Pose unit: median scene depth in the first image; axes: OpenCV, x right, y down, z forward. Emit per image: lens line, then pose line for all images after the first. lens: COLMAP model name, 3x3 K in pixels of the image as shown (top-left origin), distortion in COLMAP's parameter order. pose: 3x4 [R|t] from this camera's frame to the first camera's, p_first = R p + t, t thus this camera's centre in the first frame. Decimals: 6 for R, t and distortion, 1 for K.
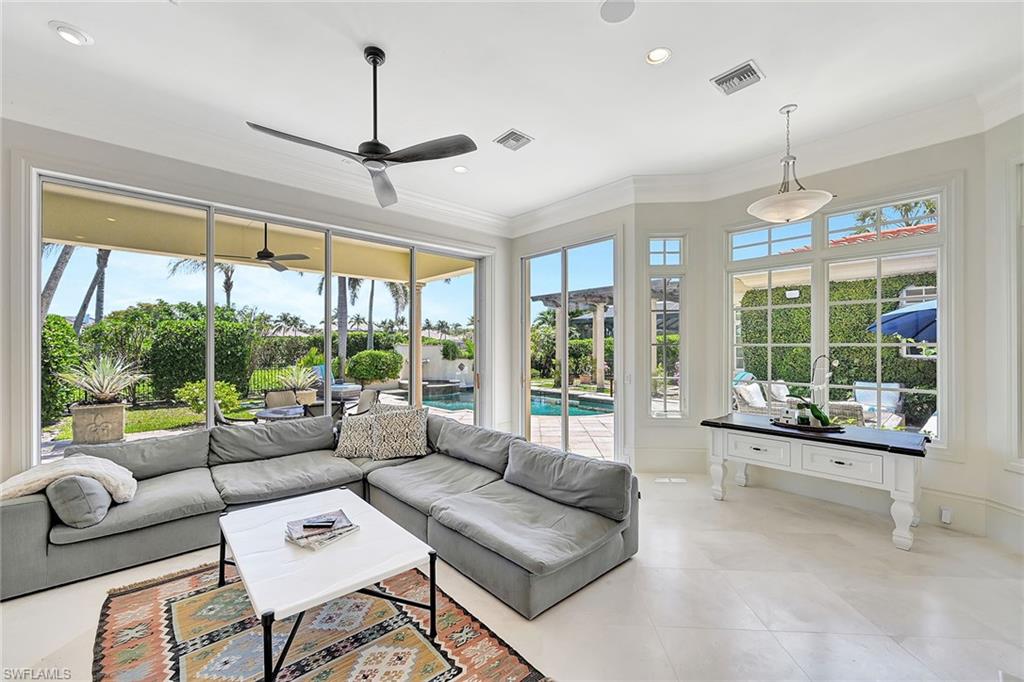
lens RADIAL K [[408.7, 0, 510.7], [0, 408.7, 345.0], [0, 0, 1]] dist [0.000254, -0.000140]
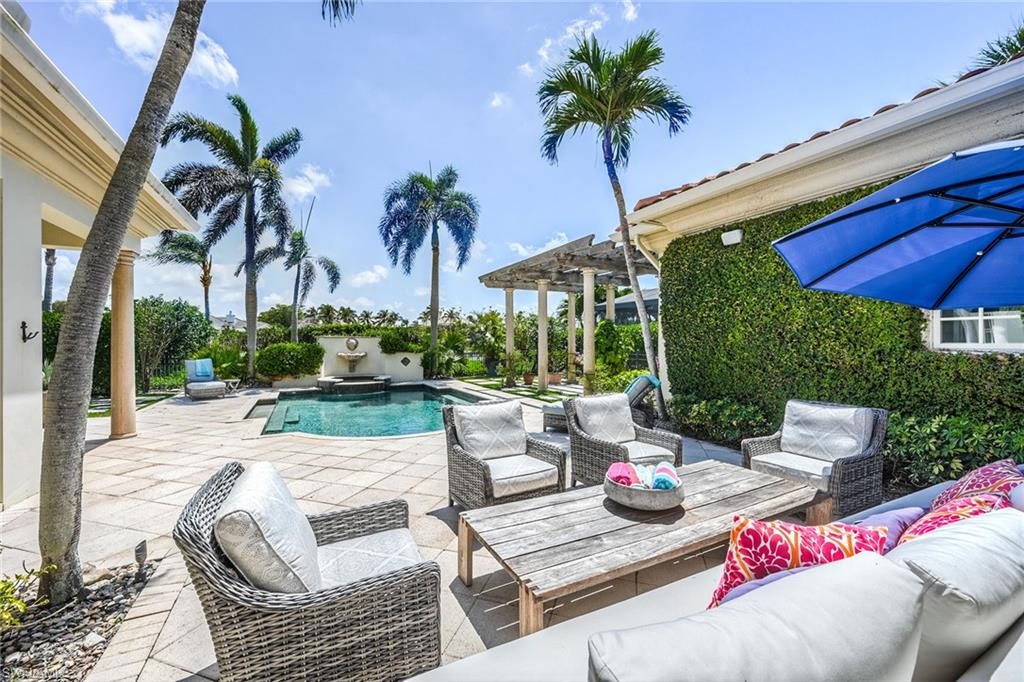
lens RADIAL K [[405.5, 0, 512.0], [0, 405.5, 341.0], [0, 0, 1]] dist [-0.001109, -0.000225]
pose [[0.966041, -0.006874, -0.258298, 0.647687], [0.008243, 0.999957, 0.004216, 0.015720], [0.258258, -0.006202, 0.966056, 0.455888]]
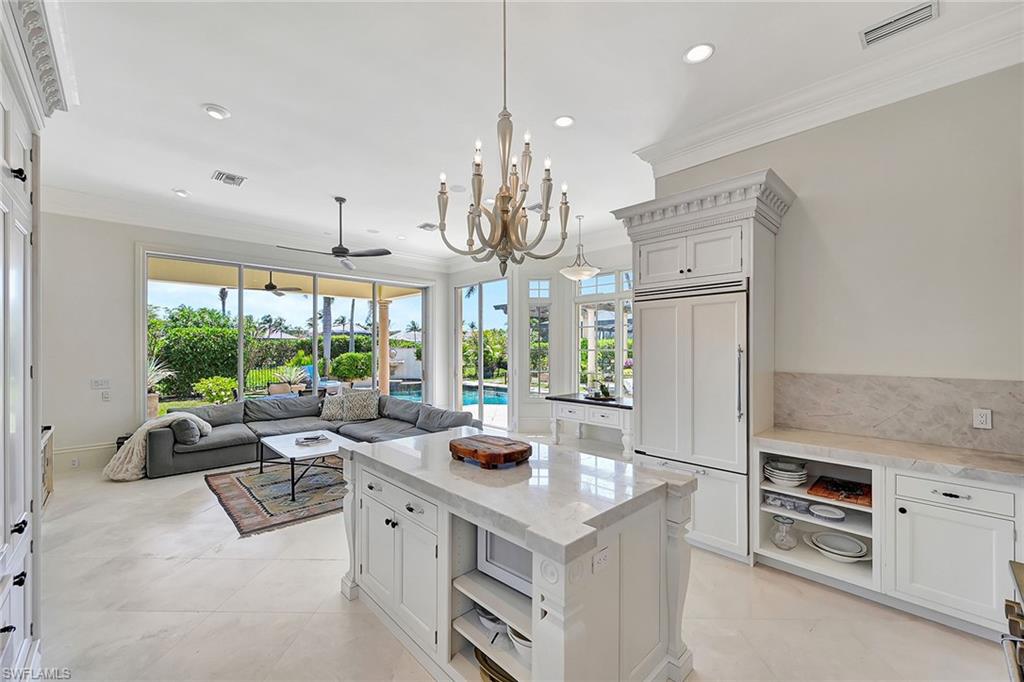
lens RADIAL K [[405.4, 0, 510.8], [0, 405.4, 346.6], [0, 0, 1]] dist [0.000486, 0.000029]
pose [[0.999487, -0.000668, 0.032018, 0.120375], [0.000651, 1.000000, 0.000533, -0.007384], [-0.032018, -0.000512, 0.999487, -0.275362]]
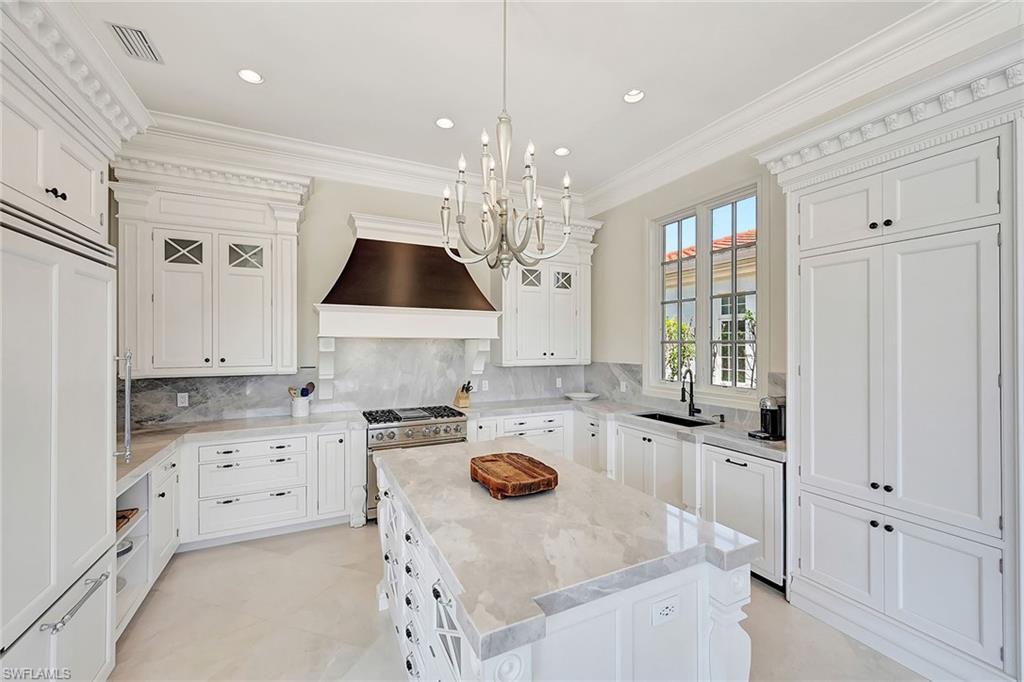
lens RADIAL K [[409.9, 0, 515.1], [0, 409.9, 342.4], [0, 0, 1]] dist [0.000948, -0.000227]
pose [[-0.963267, -0.000126, 0.268546, 0.057652], [-0.002442, 0.999963, -0.008290, -0.010361], [-0.268535, -0.008642, -0.963231, 0.172233]]
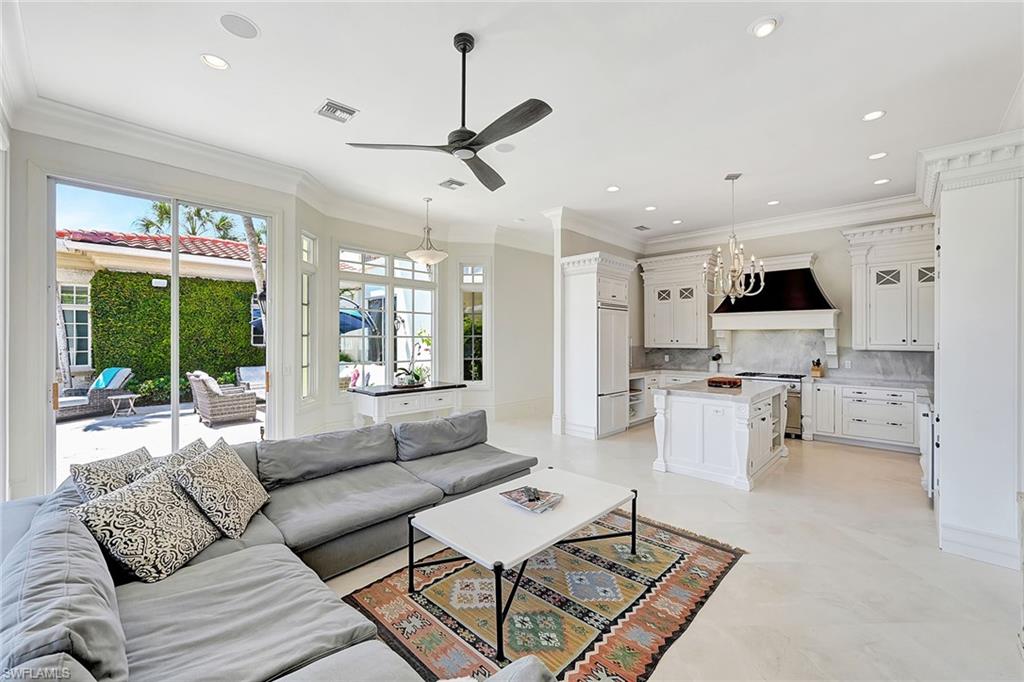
lens RADIAL K [[416.4, 0, 511.8], [0, 416.4, 337.1], [0, 0, 1]] dist [0.000319, 0.000066]
pose [[-0.076998, 0.005201, 0.997018, -0.402260], [-0.007770, 0.999953, -0.005817, 0.002571], [-0.997001, -0.008195, -0.076954, 0.286979]]
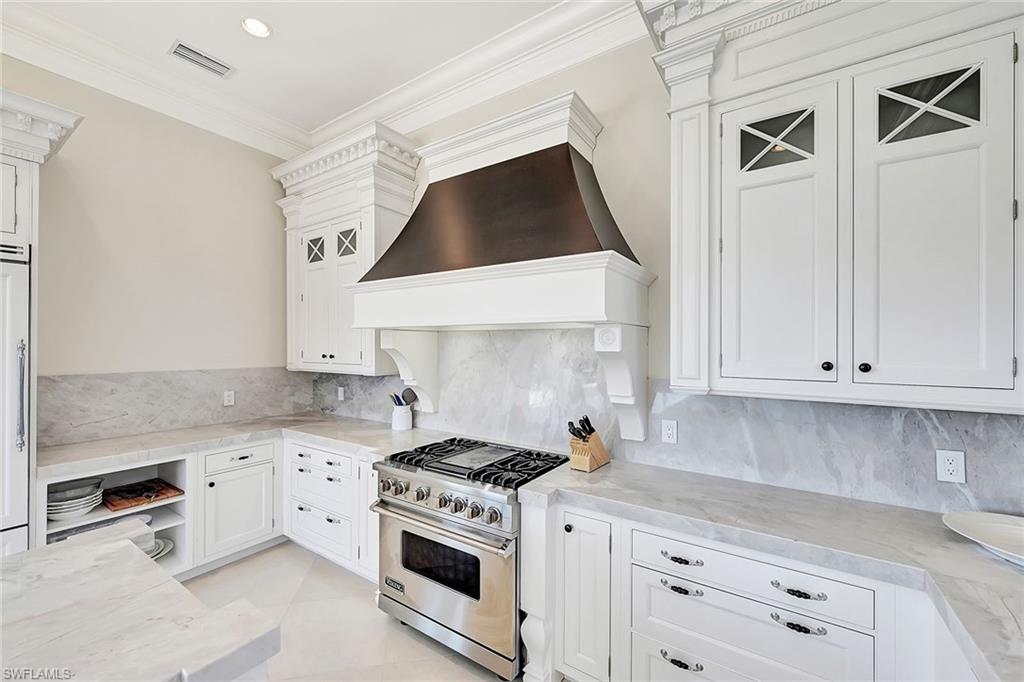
lens RADIAL K [[408.7, 0, 510.7], [0, 408.7, 345.0], [0, 0, 1]] dist [0.000254, -0.000140]
pose [[-0.243271, 0.000350, 0.969958, 0.033816], [-0.007816, 0.999967, -0.002321, -0.007242], [-0.969927, -0.008146, -0.243261, -0.170200]]
